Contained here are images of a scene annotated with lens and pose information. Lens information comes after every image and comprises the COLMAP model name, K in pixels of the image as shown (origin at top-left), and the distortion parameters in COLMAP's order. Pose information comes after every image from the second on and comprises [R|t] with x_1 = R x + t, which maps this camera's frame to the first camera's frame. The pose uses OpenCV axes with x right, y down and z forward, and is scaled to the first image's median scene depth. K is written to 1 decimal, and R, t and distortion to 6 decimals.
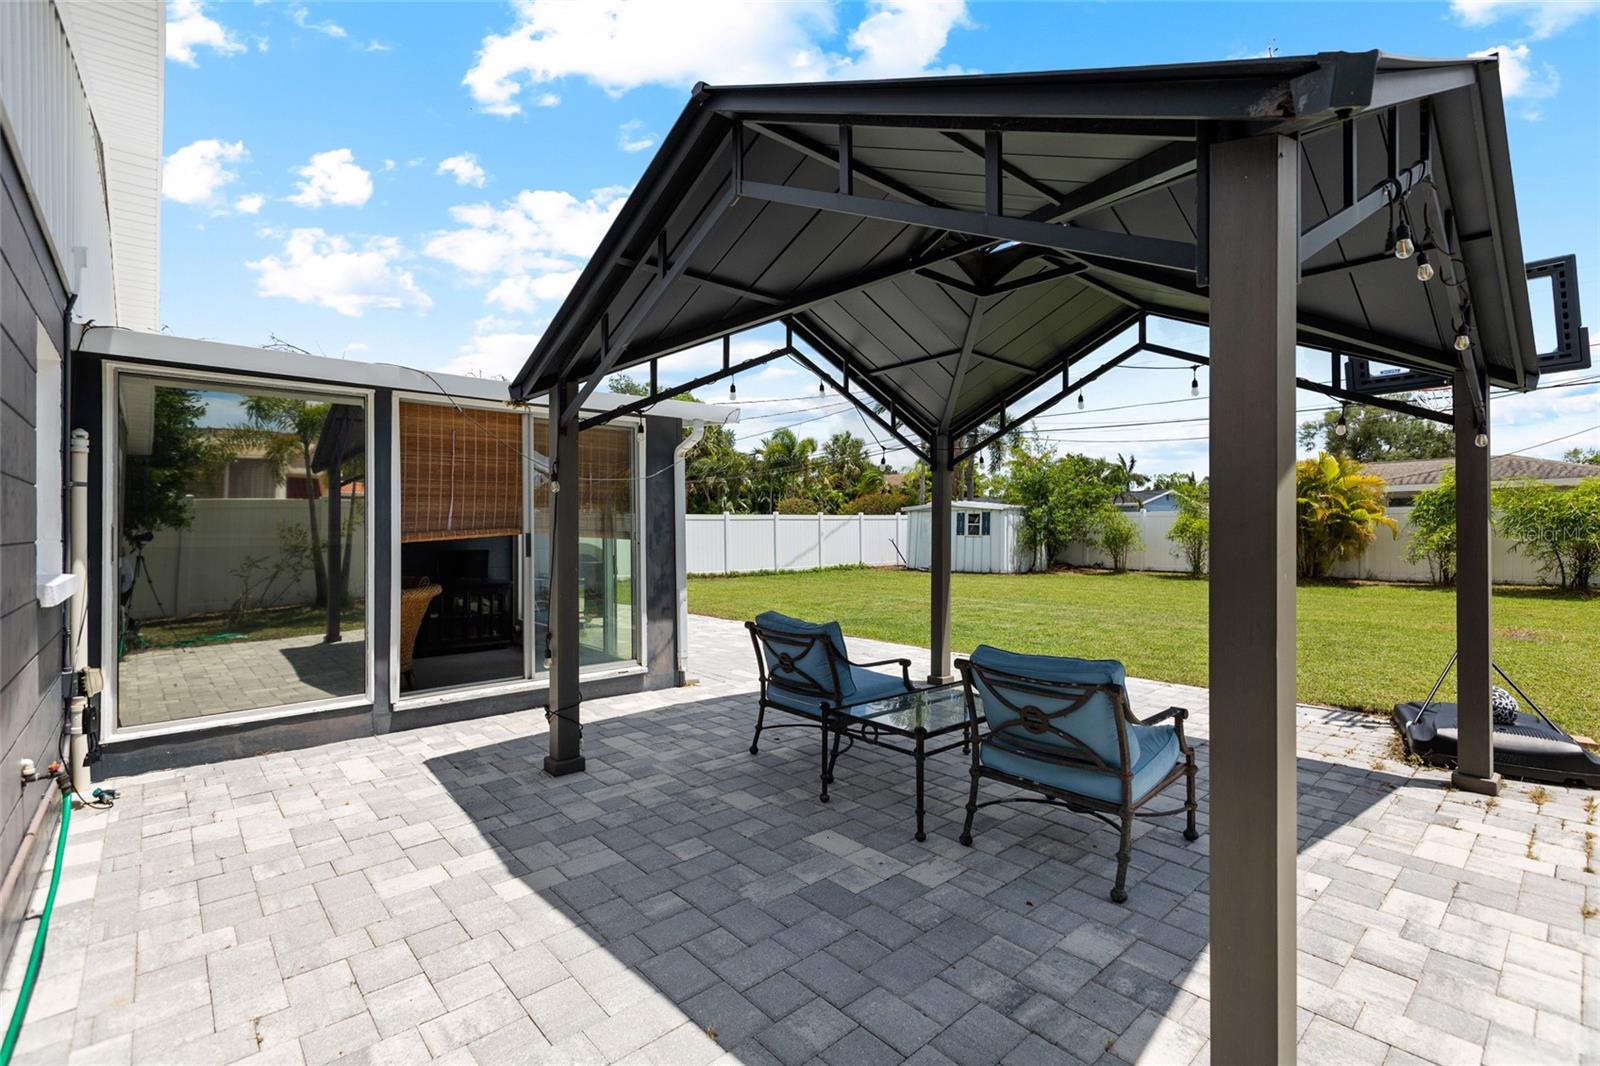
lens RADIAL K [[719.3, 0, 800.0], [0, 719.3, 534.0], [0, 0, 1]] dist [0.005593, -0.001191]
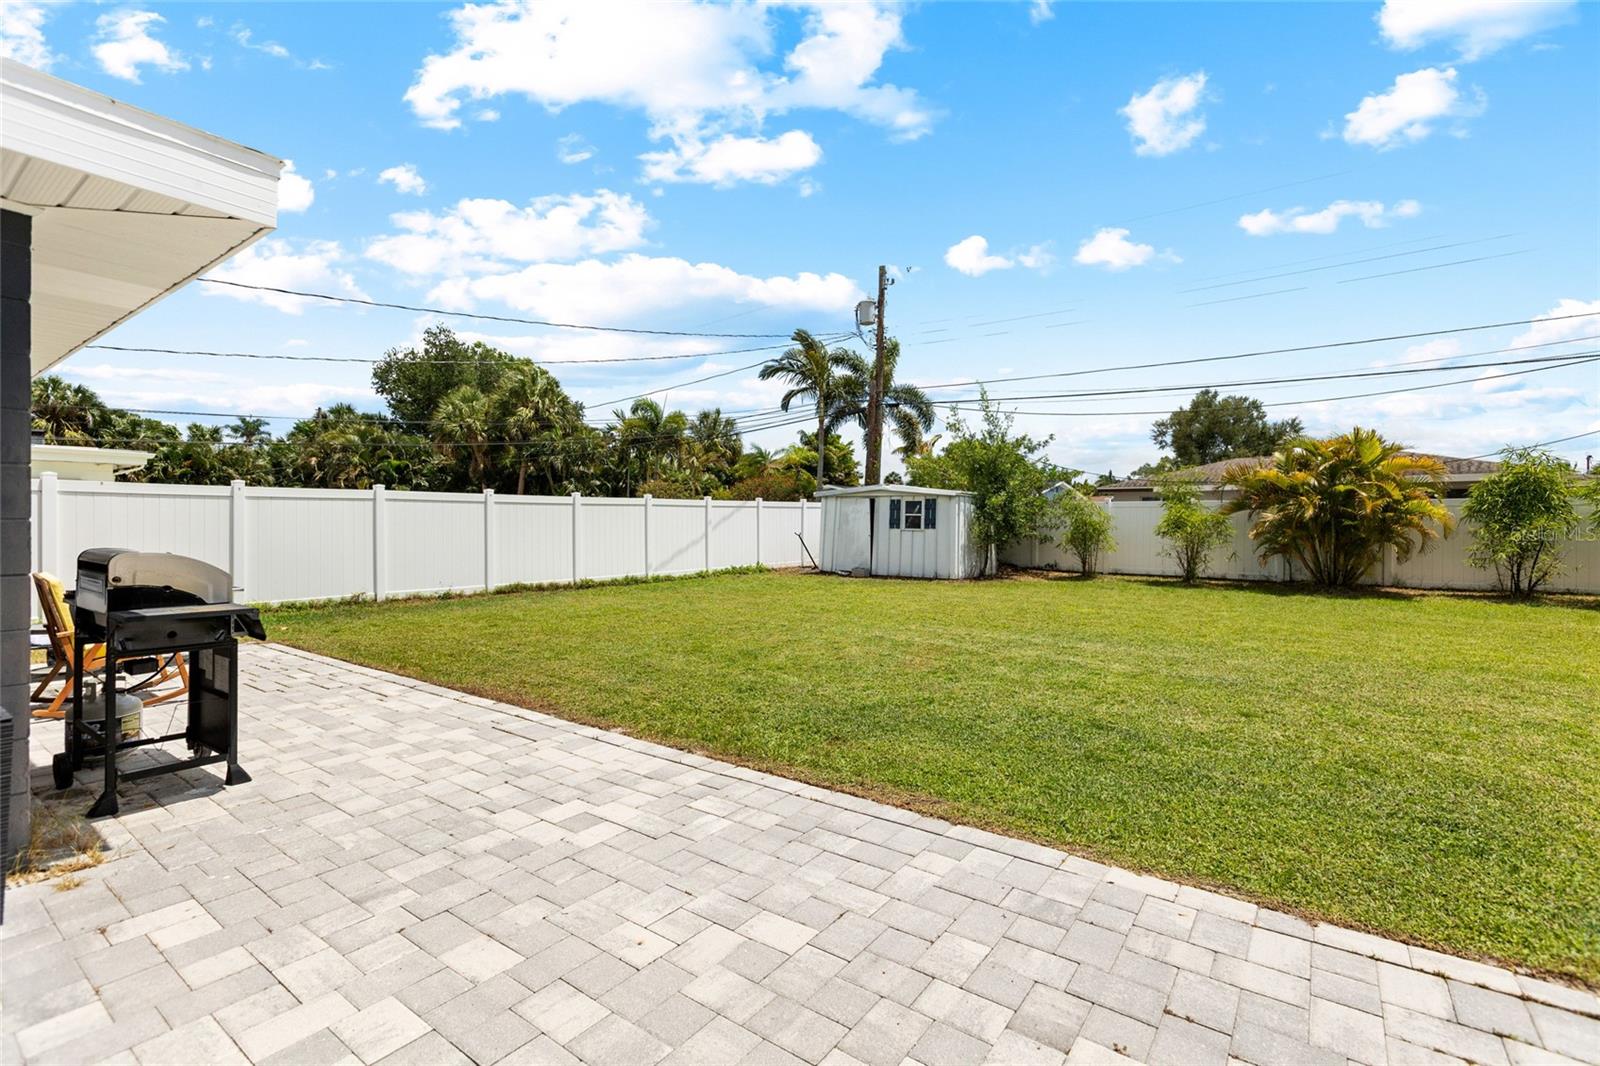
lens RADIAL K [[719.3, 0, 793.9], [0, 719.3, 539.2], [0, 0, 1]] dist [0.005593, -0.001191]
pose [[0.980861, 0.002510, 0.194693, -0.041299], [-0.006446, 0.999787, 0.019583, -0.002435], [-0.194602, -0.020463, 0.980669, 0.374117]]
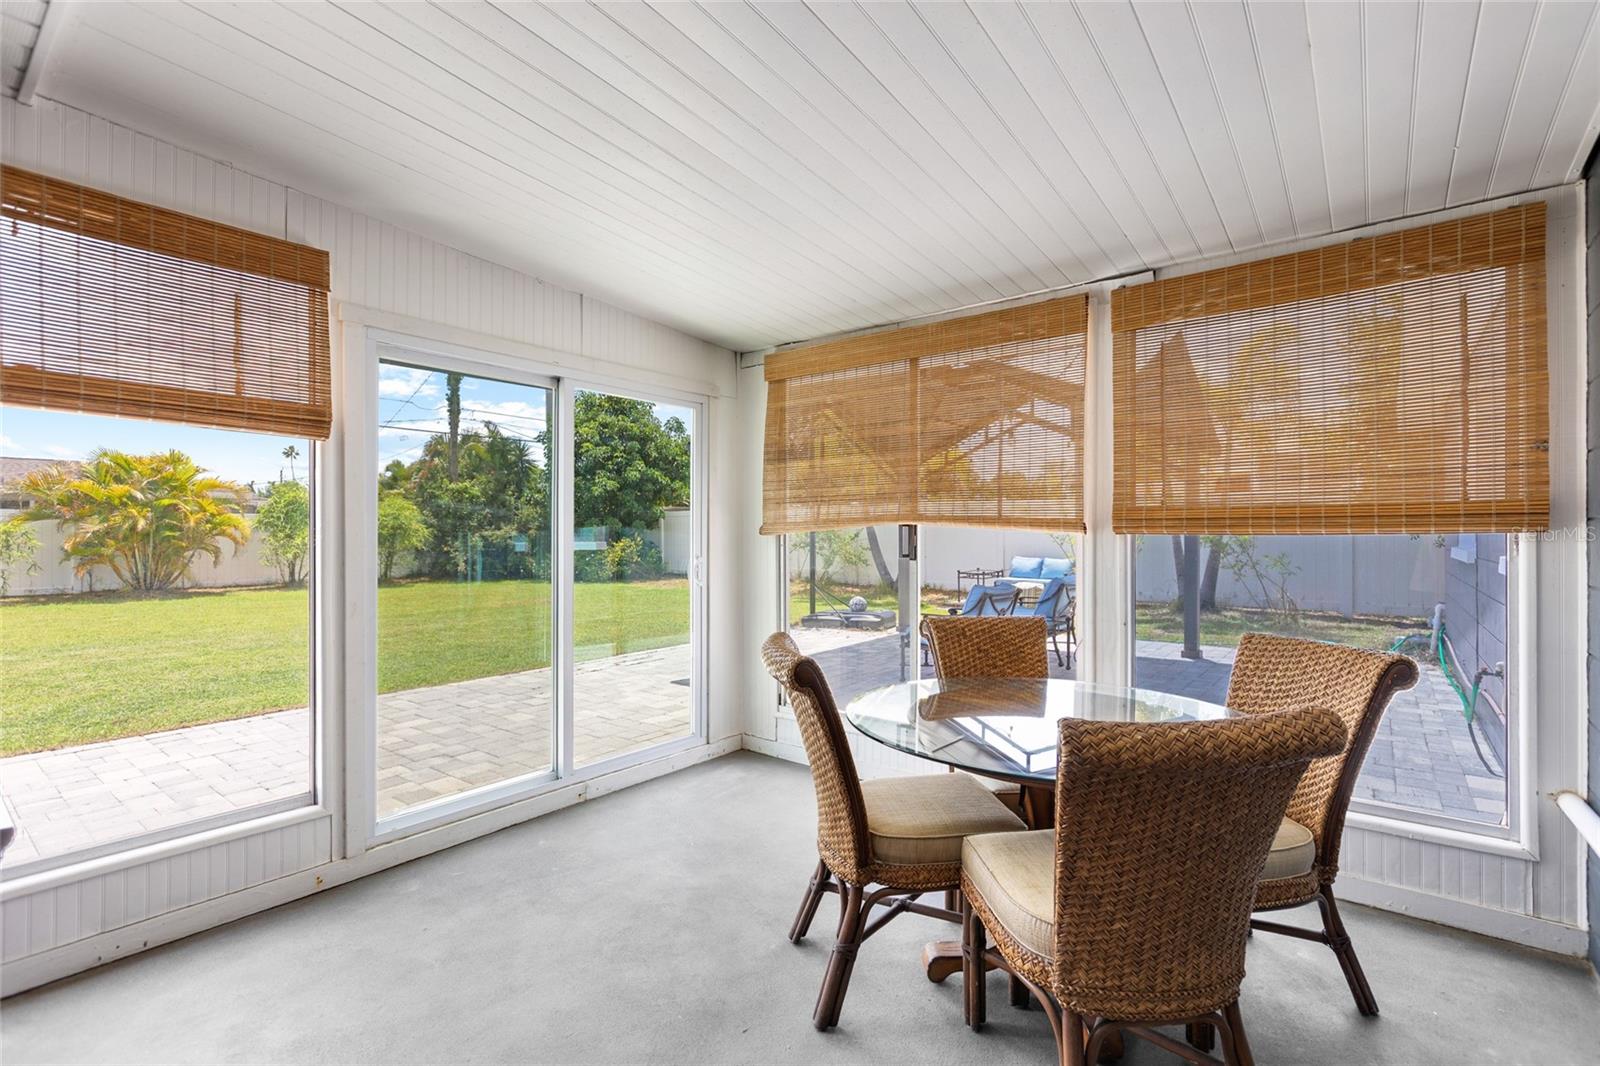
lens RADIAL K [[719.3, 0, 823.1], [0, 719.3, 532.2], [0, 0, 1]] dist [0.005593, -0.001191]
pose [[-0.186880, 0.007457, 0.982355, -0.345886], [0.010211, 0.999932, -0.005648, 0.003806], [-0.982330, 0.008975, -0.186943, 0.404516]]
